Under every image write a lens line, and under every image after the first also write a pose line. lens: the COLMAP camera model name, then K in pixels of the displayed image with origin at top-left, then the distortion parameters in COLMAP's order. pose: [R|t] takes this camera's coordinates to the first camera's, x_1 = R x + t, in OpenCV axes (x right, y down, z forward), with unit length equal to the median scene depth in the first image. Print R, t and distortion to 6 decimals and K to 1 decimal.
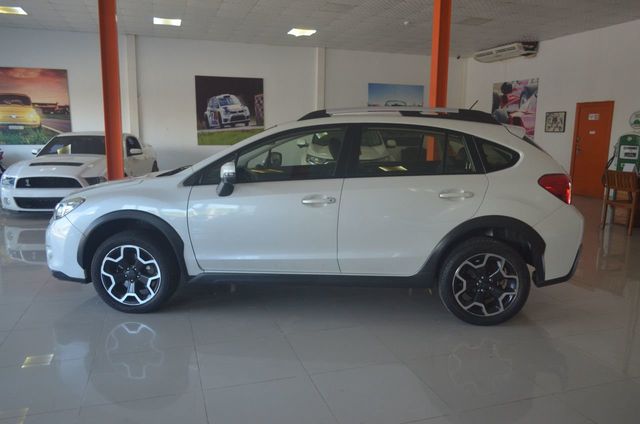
lens RADIAL K [[487.1, 0, 320.0], [0, 487.1, 212.8], [0, 0, 1]] dist [-0.028199, 0.008330]
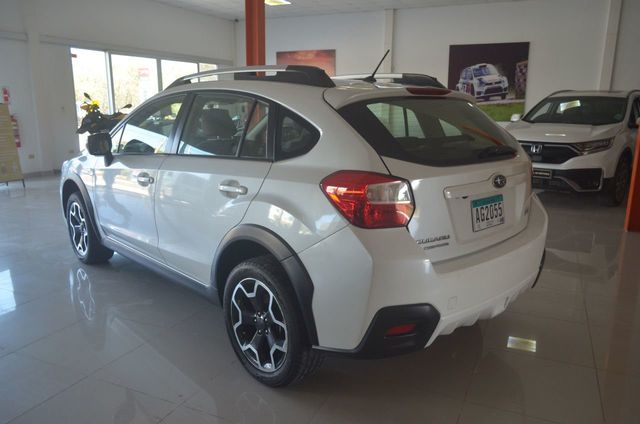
lens RADIAL K [[487.1, 0, 321.2], [0, 487.1, 214.2], [0, 0, 1]] dist [-0.028199, 0.008330]
pose [[0.735328, 0.140788, -0.662927, 0.222996], [-0.106777, 0.990034, 0.091819, -0.020823], [0.669247, 0.003268, 0.743033, 0.145425]]
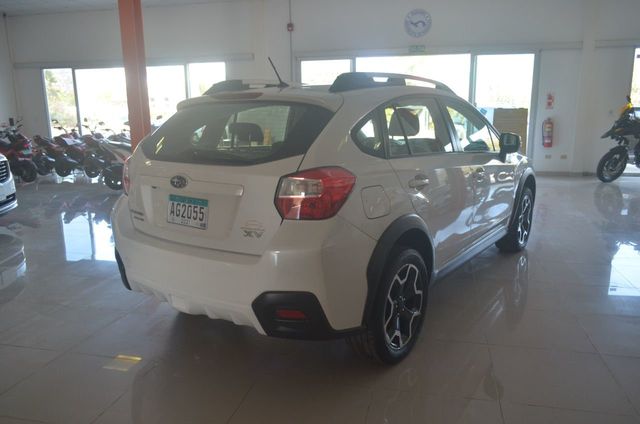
lens RADIAL K [[487.1, 0, 321.9], [0, 487.1, 210.4], [0, 0, 1]] dist [-0.028199, 0.008330]
pose [[-0.515086, 0.164766, -0.841153, 0.276810], [-0.131355, 0.954584, 0.267422, -0.065854], [0.847014, 0.248235, -0.470050, 0.432499]]
